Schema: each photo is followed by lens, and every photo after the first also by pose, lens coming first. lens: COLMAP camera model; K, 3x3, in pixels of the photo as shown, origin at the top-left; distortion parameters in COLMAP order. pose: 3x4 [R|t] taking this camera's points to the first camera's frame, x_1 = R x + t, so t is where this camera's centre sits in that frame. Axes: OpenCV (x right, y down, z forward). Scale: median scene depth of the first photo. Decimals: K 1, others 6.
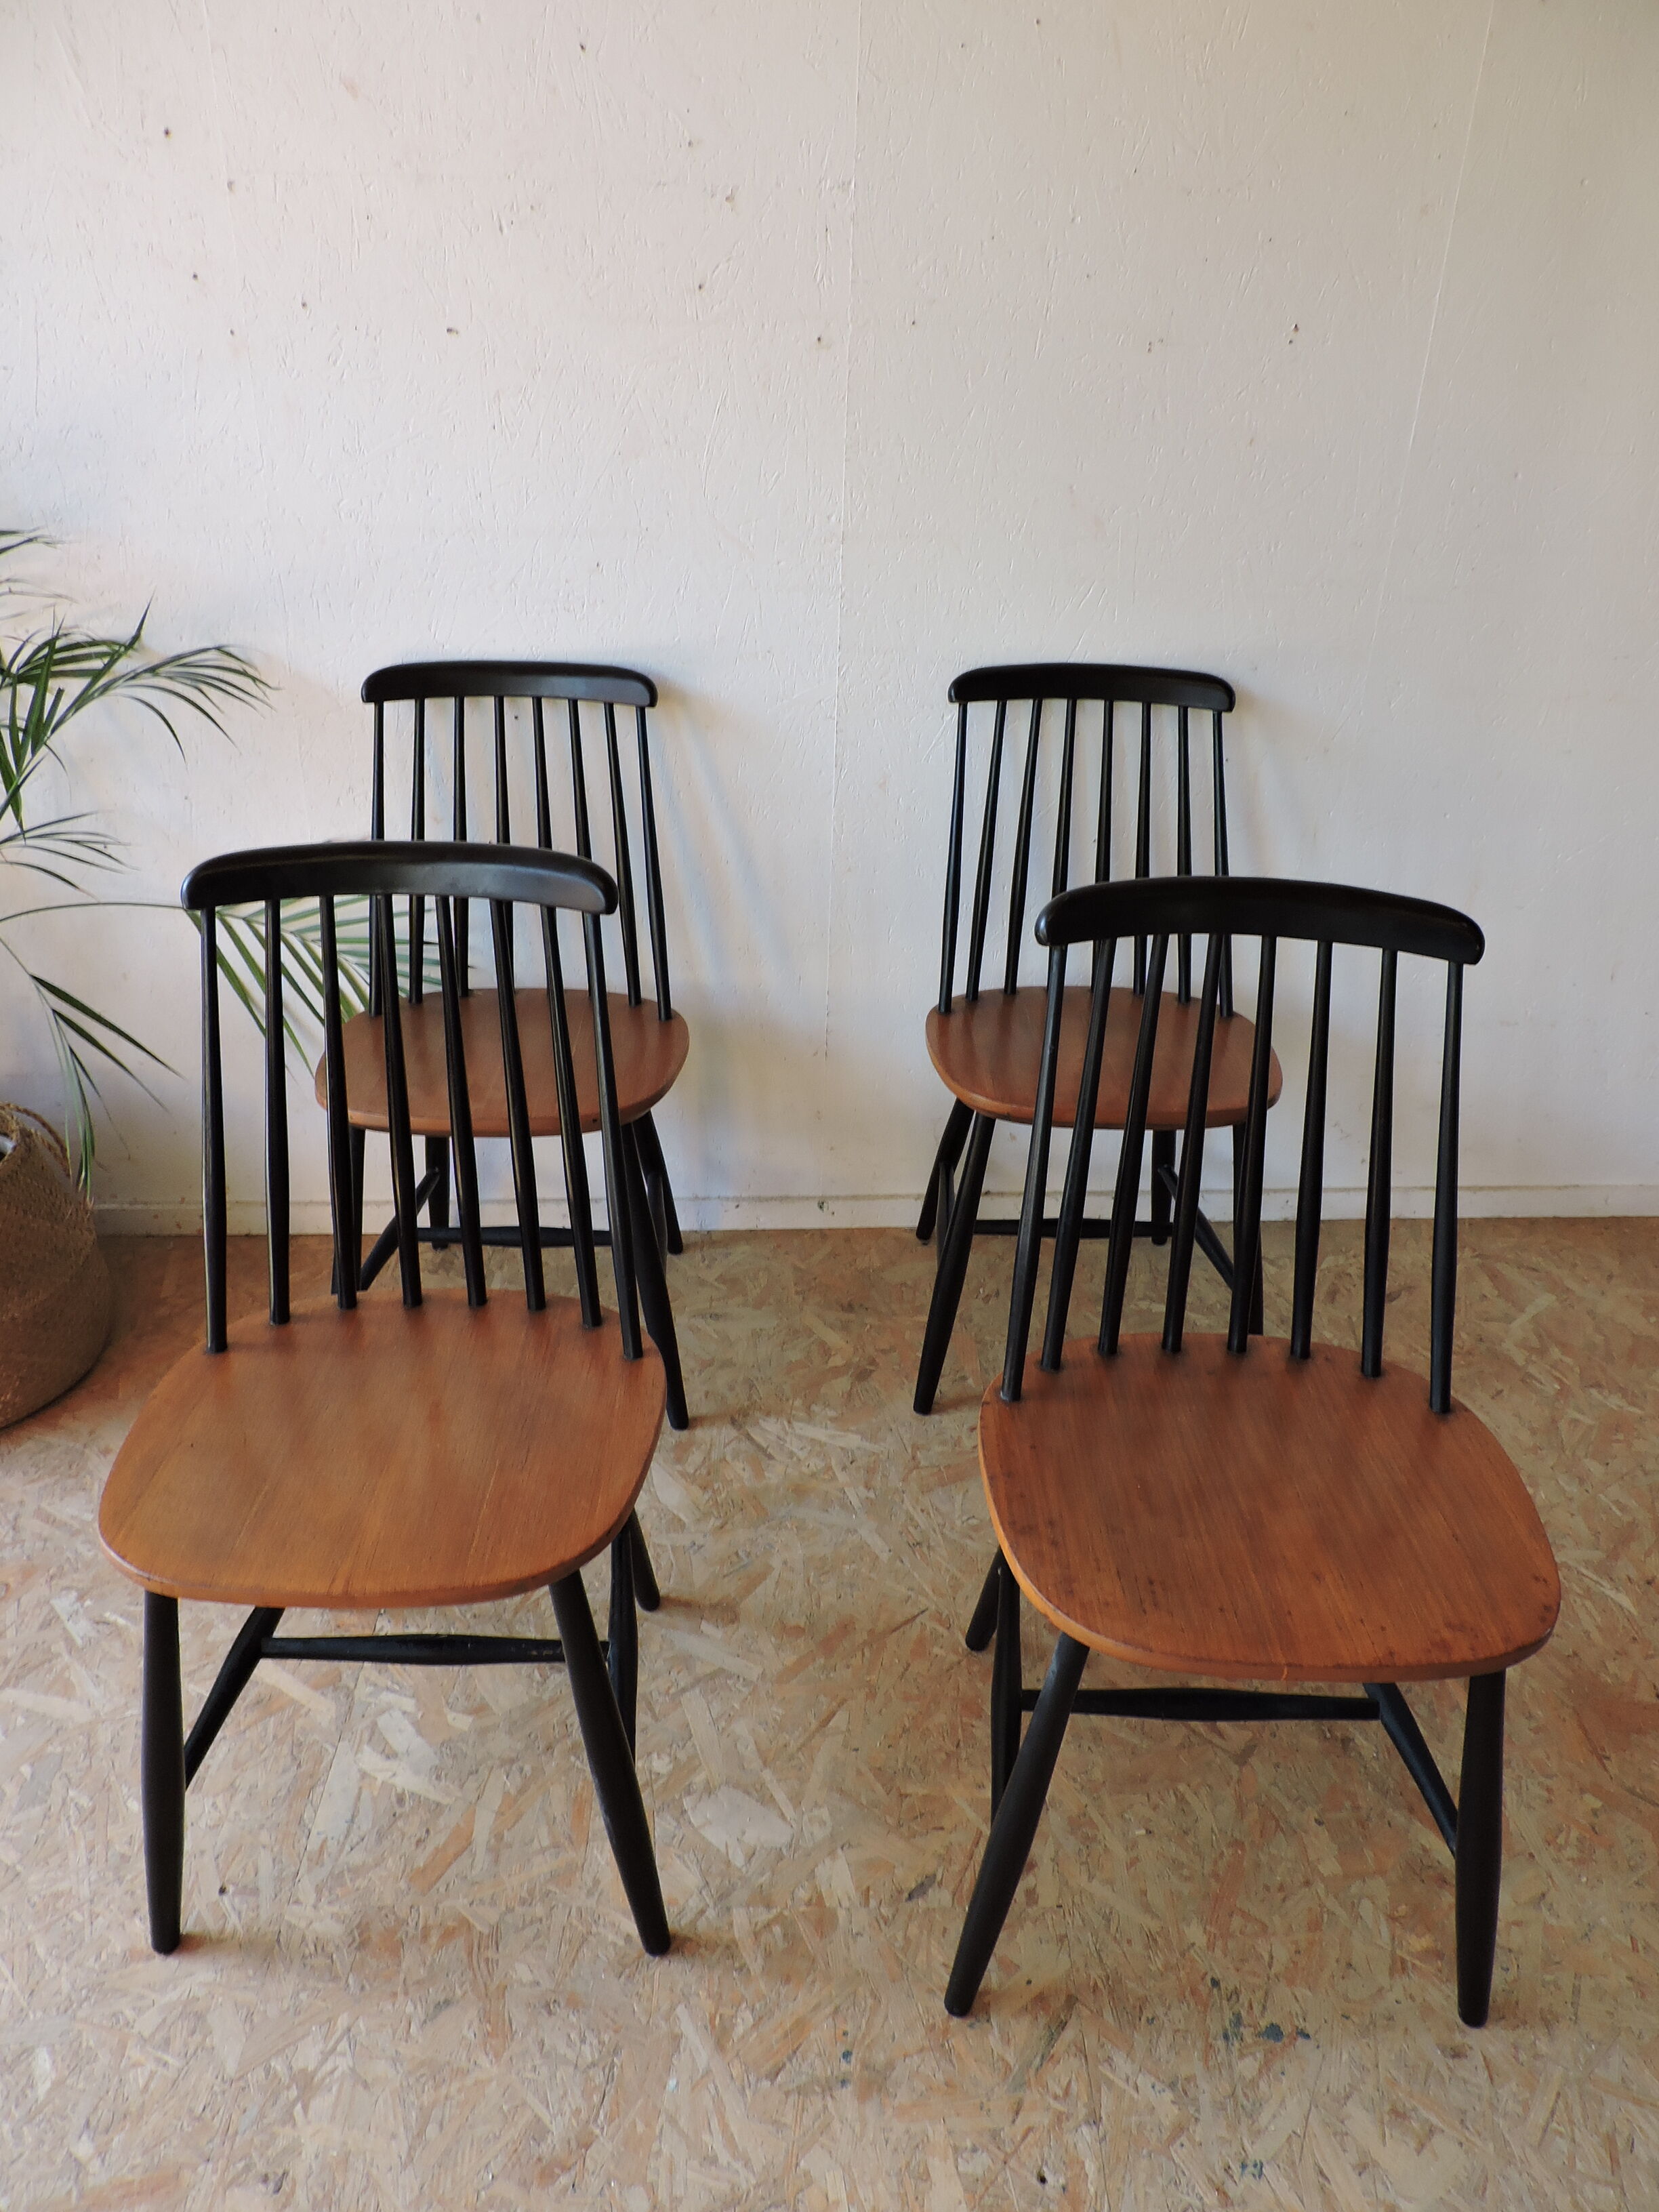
lens RADIAL K [[1570.9, 0, 828.5], [0, 1570.9, 1112.5], [0, 0, 1]] dist [-0.016406, -0.005408]
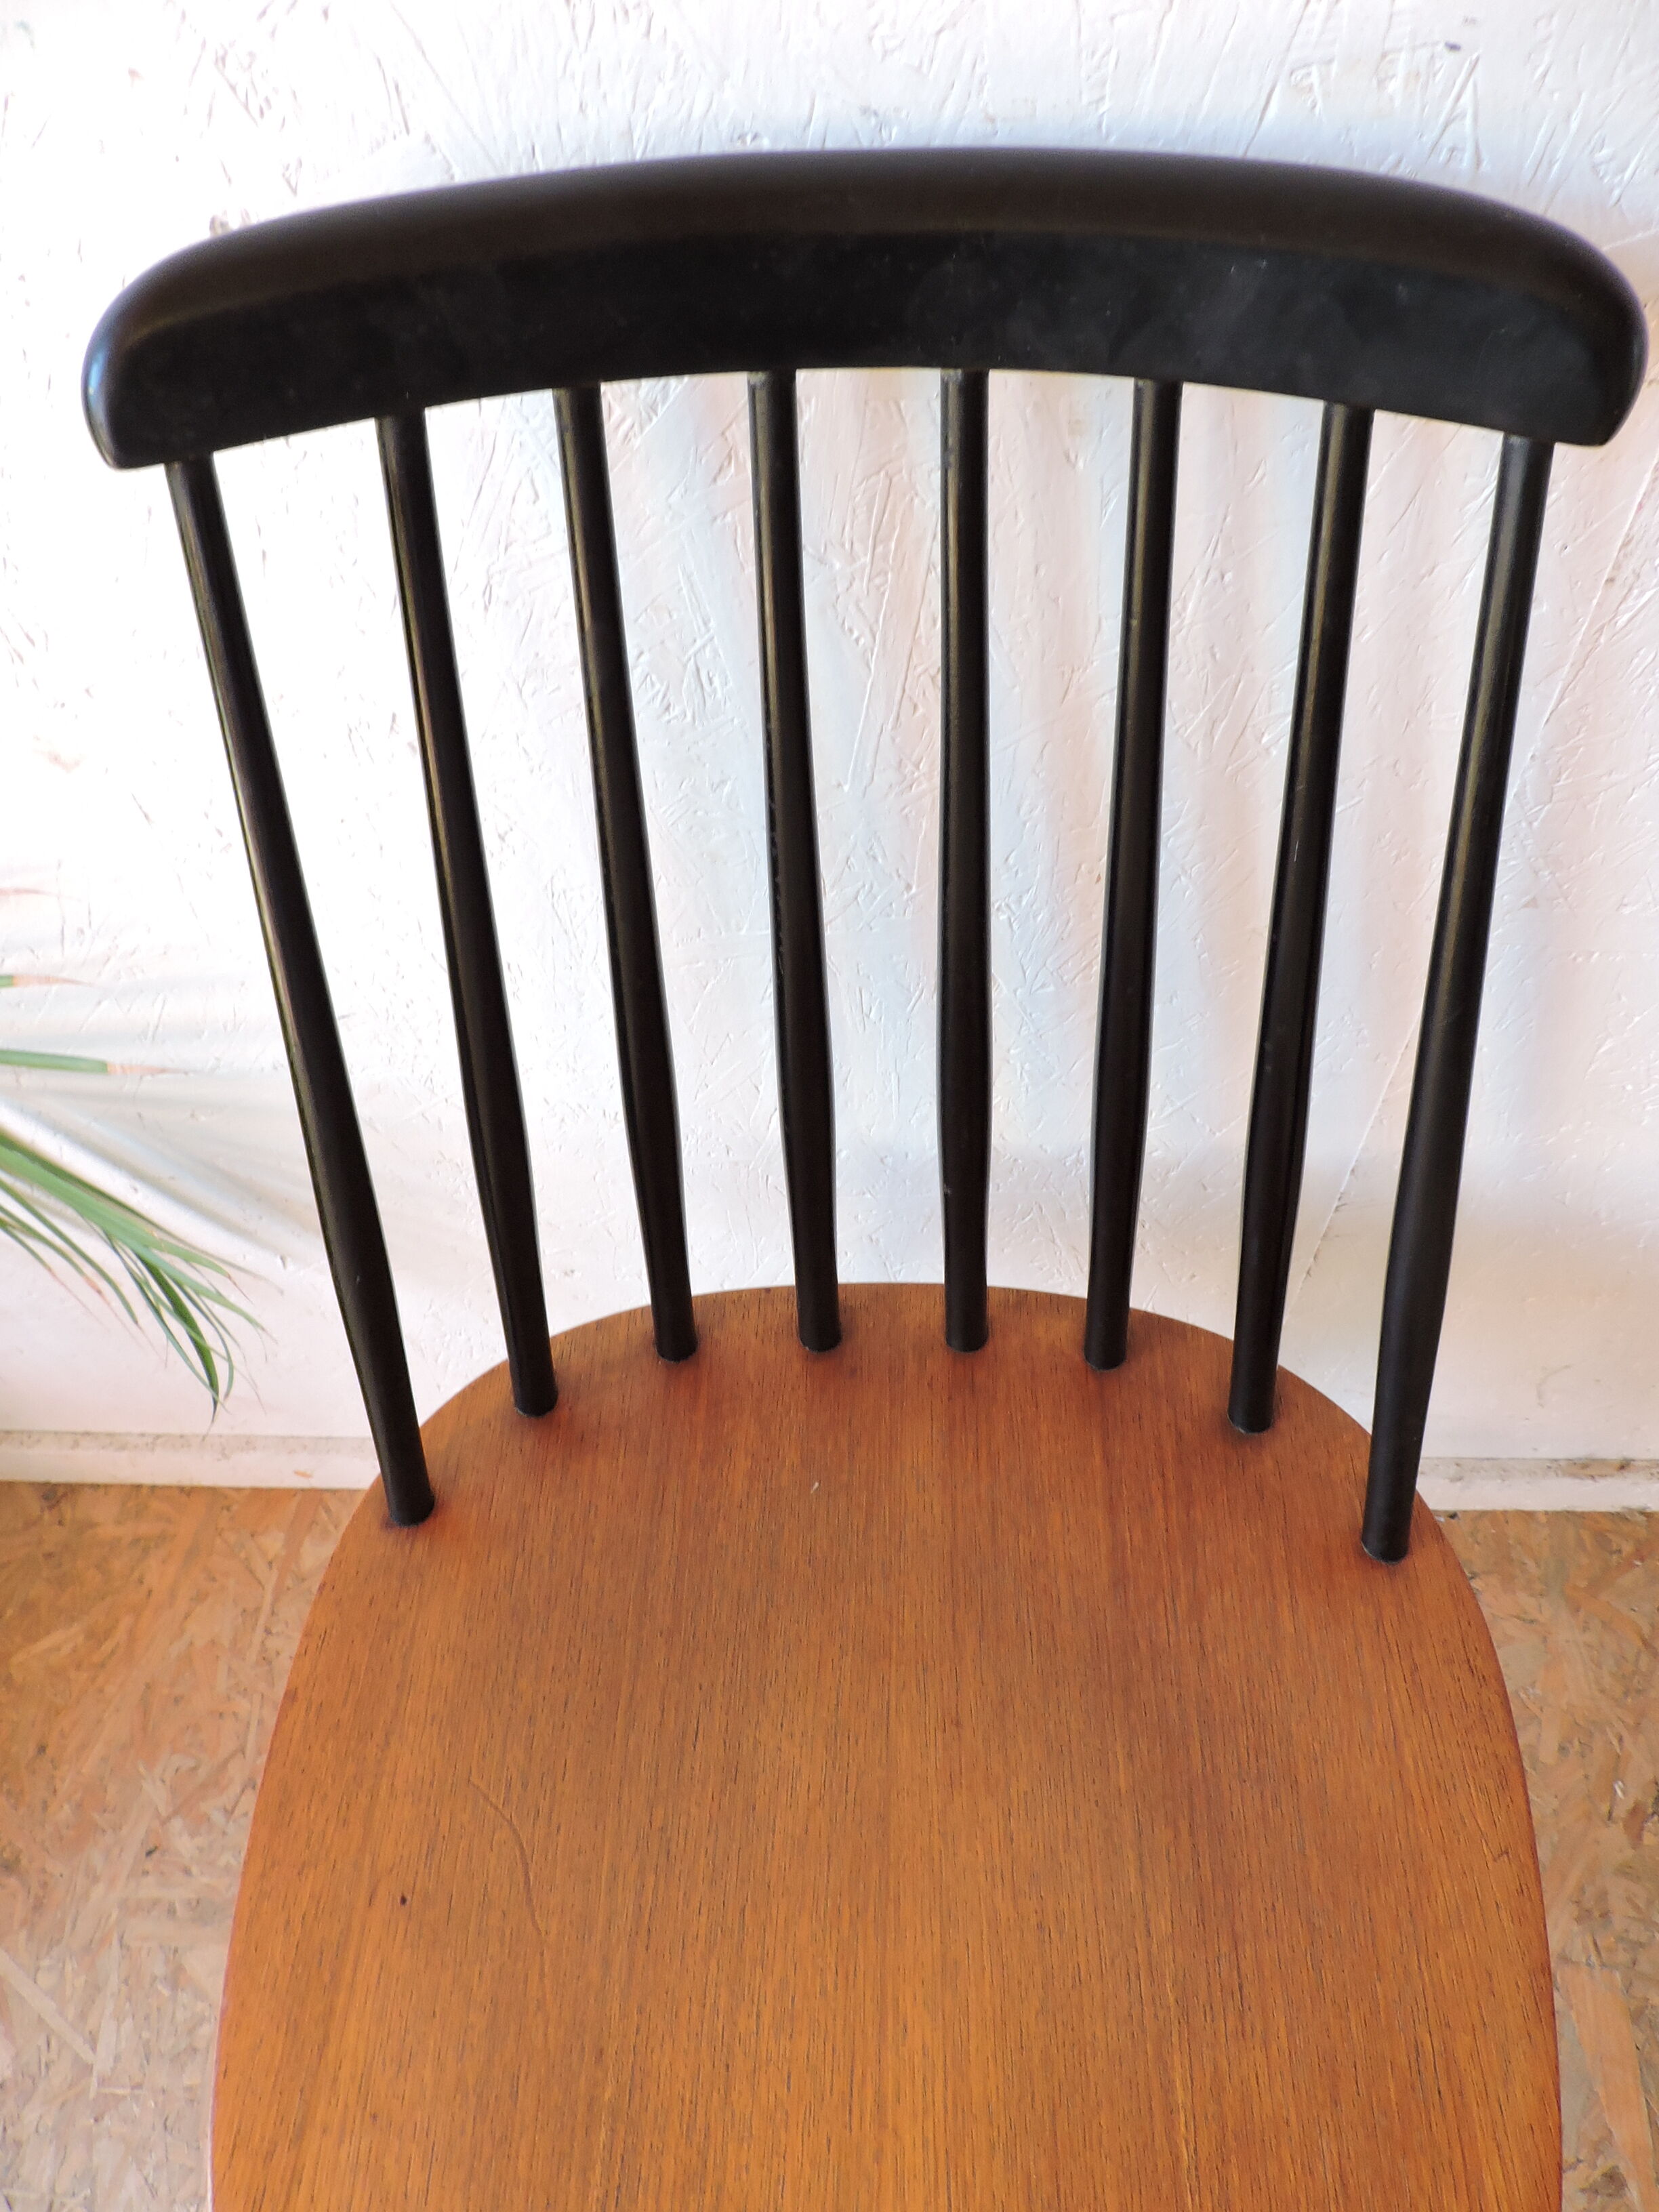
lens RADIAL K [[1565.3, 0, 826.2], [0, 1565.3, 1119.9], [0, 0, 1]] dist [-0.007317, -0.010029]
pose [[0.994632, 0.035593, -0.097164, -0.083475], [0.009760, 0.902528, 0.430521, -0.240656], [0.103016, -0.429158, 0.897336, 0.721323]]
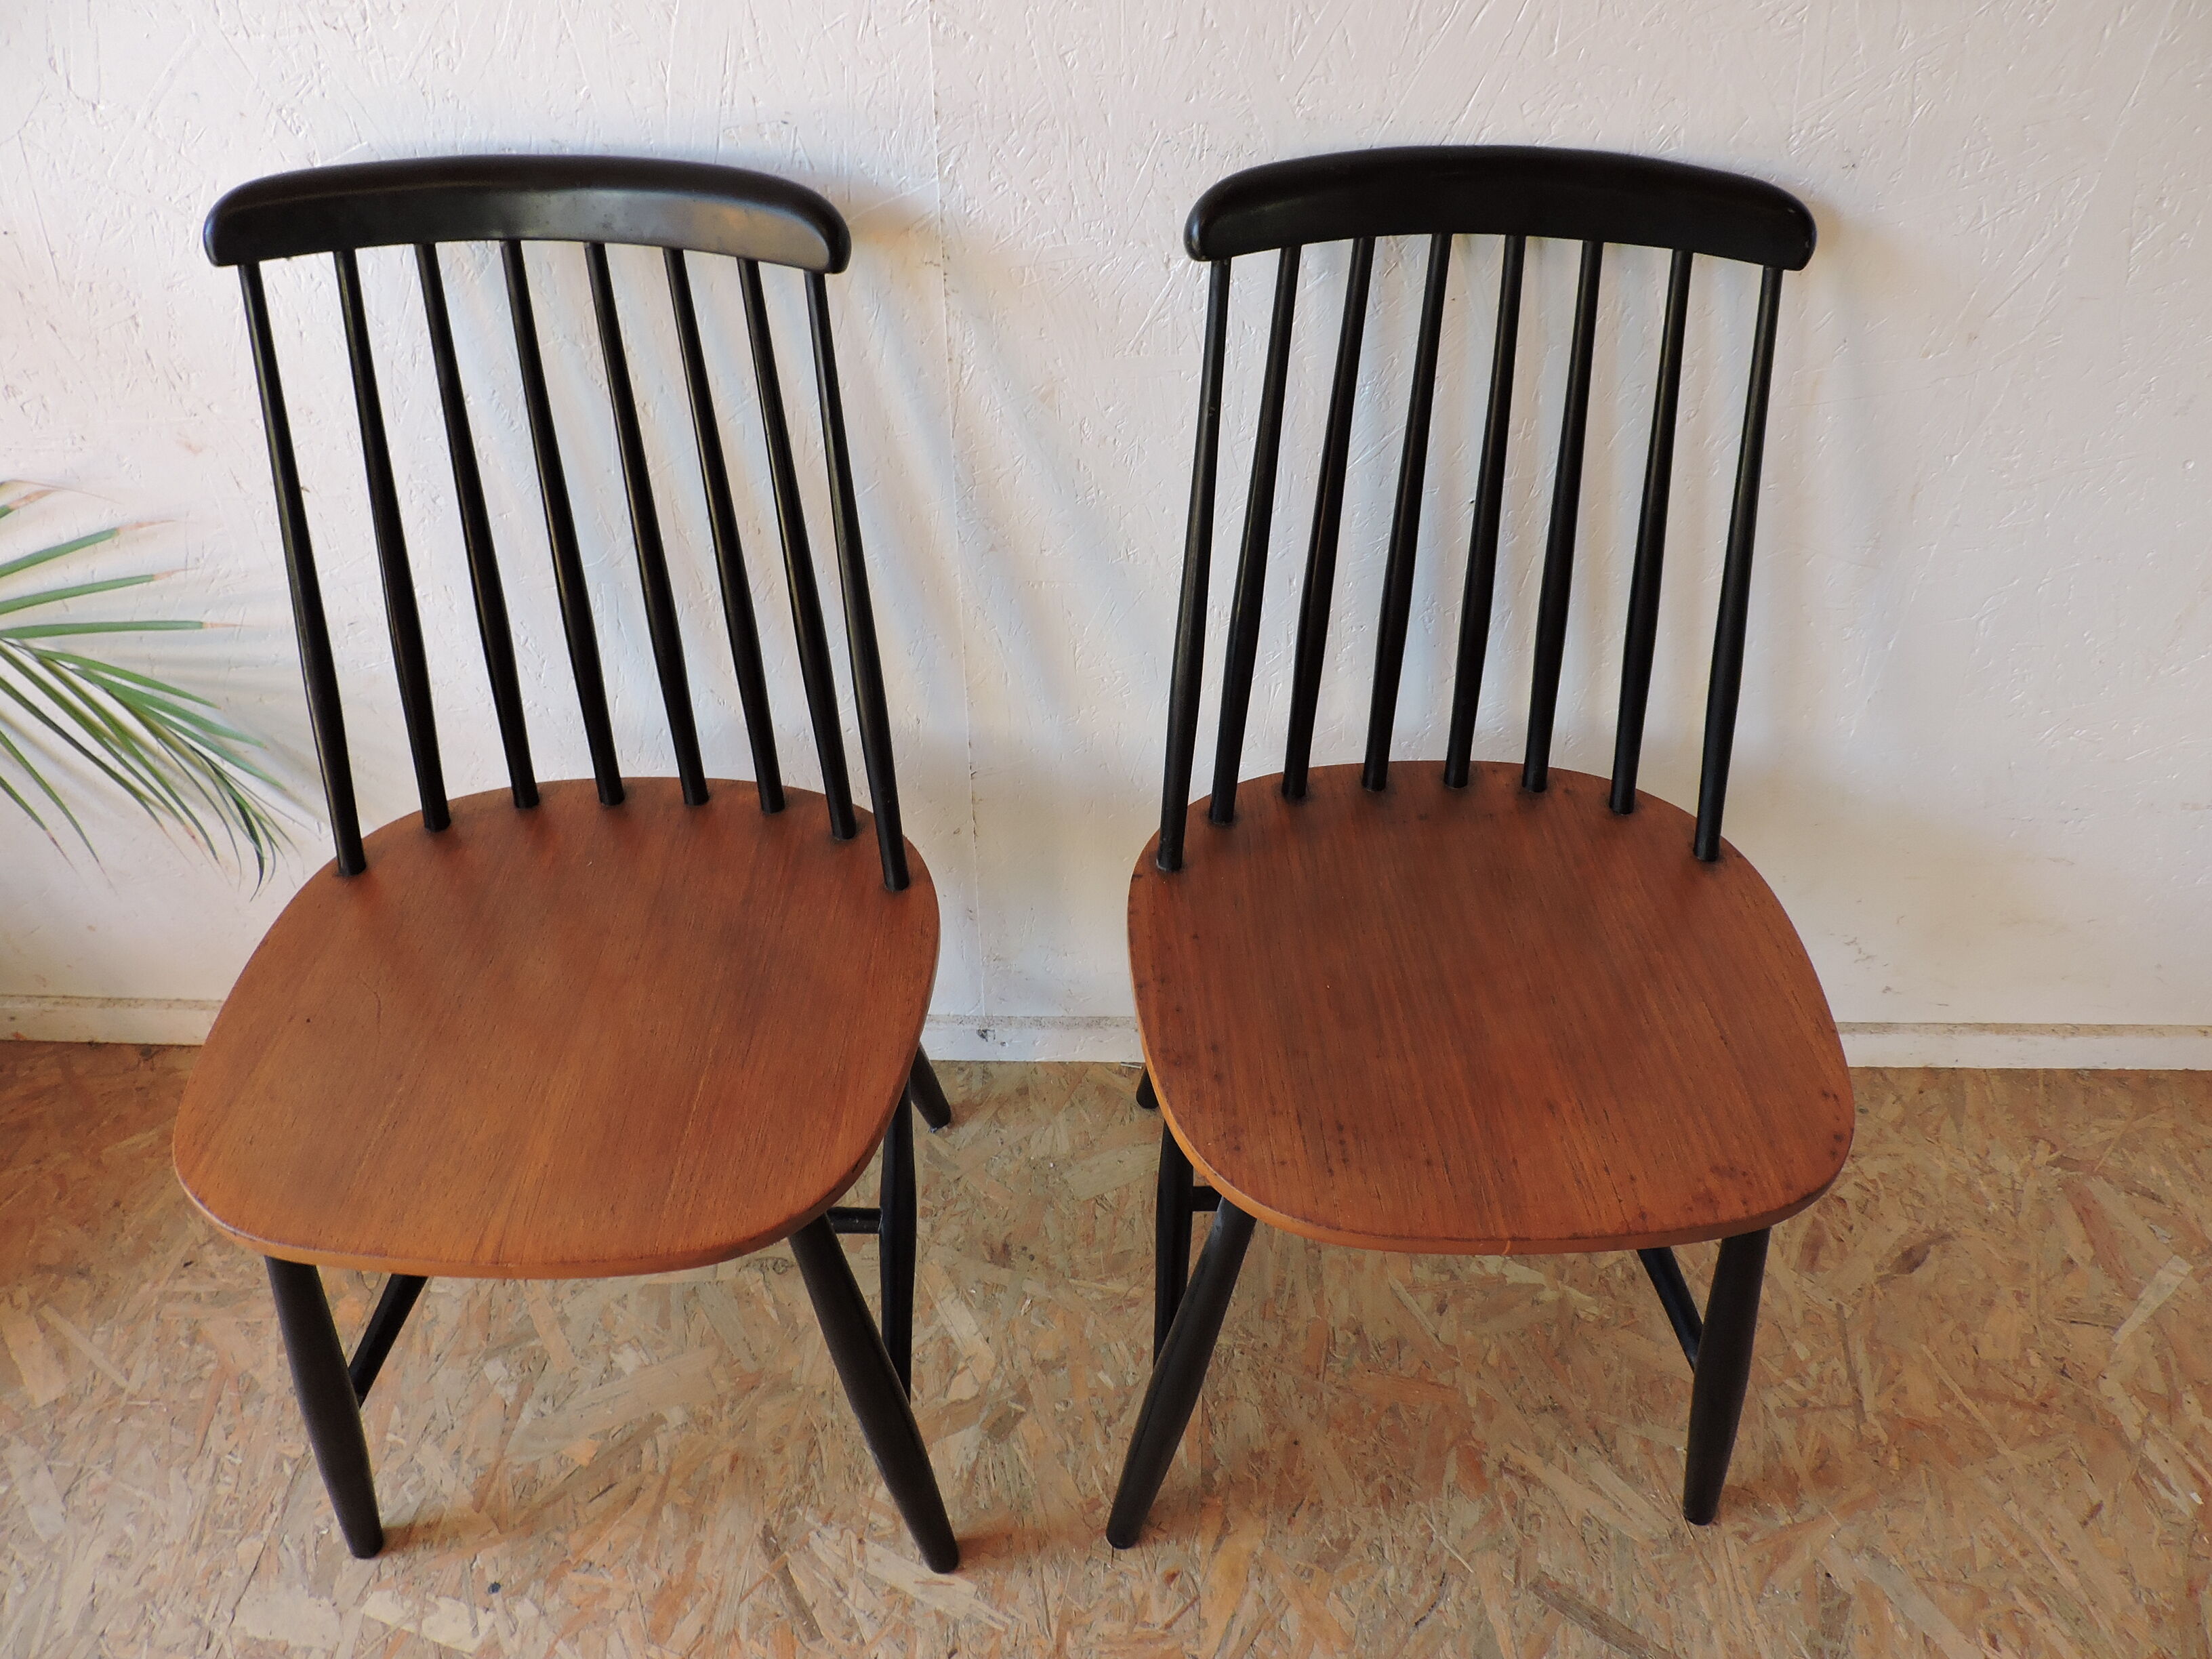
lens RADIAL K [[1584.0, 0, 1112.2], [0, 1584.0, 829.4], [0, 0, 1]] dist [-0.035148, 0.016397]
pose [[0.997984, 0.038041, -0.050799, 0.082970], [-0.023610, 0.965535, 0.259201, -0.200587], [0.058908, -0.257479, 0.964487, 0.474003]]
